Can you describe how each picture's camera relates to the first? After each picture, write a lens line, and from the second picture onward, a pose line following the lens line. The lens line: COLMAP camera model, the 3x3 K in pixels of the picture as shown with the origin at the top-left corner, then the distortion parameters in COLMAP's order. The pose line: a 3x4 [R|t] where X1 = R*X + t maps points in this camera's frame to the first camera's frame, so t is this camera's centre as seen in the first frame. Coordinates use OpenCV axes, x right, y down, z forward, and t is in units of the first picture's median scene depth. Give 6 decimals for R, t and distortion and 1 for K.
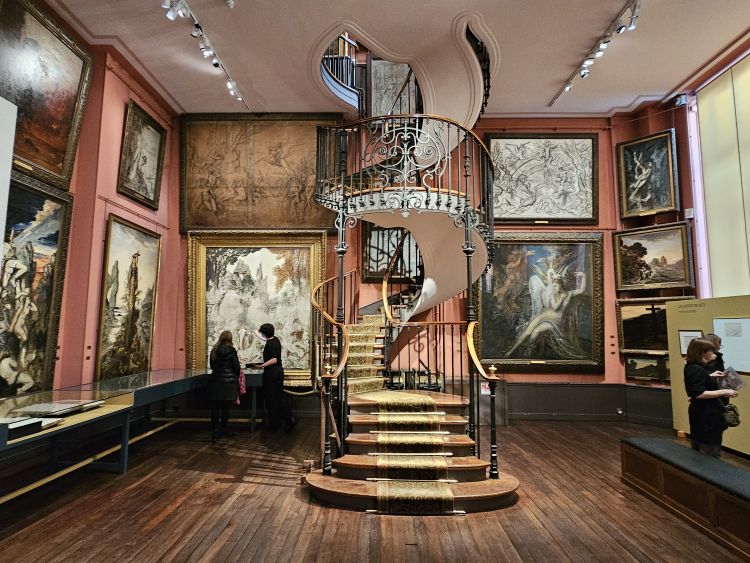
lens RADIAL K [[373.3, 0, 376.6], [0, 373.3, 285.9], [0, 0, 1]] dist [-0.003990, -0.000271]
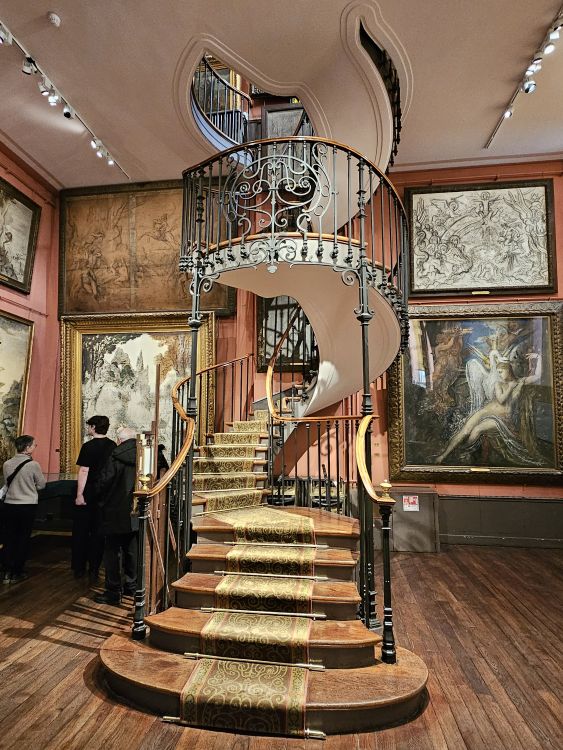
lens RADIAL K [[373.3, 0, 281.5], [0, 373.3, 375.0], [0, 0, 1]] dist [-0.003990, -0.000271]
pose [[0.993985, -0.014833, -0.108507, 0.124626], [0.011555, 0.999459, -0.030780, 0.029245], [0.108905, 0.029342, 0.993619, 0.202265]]
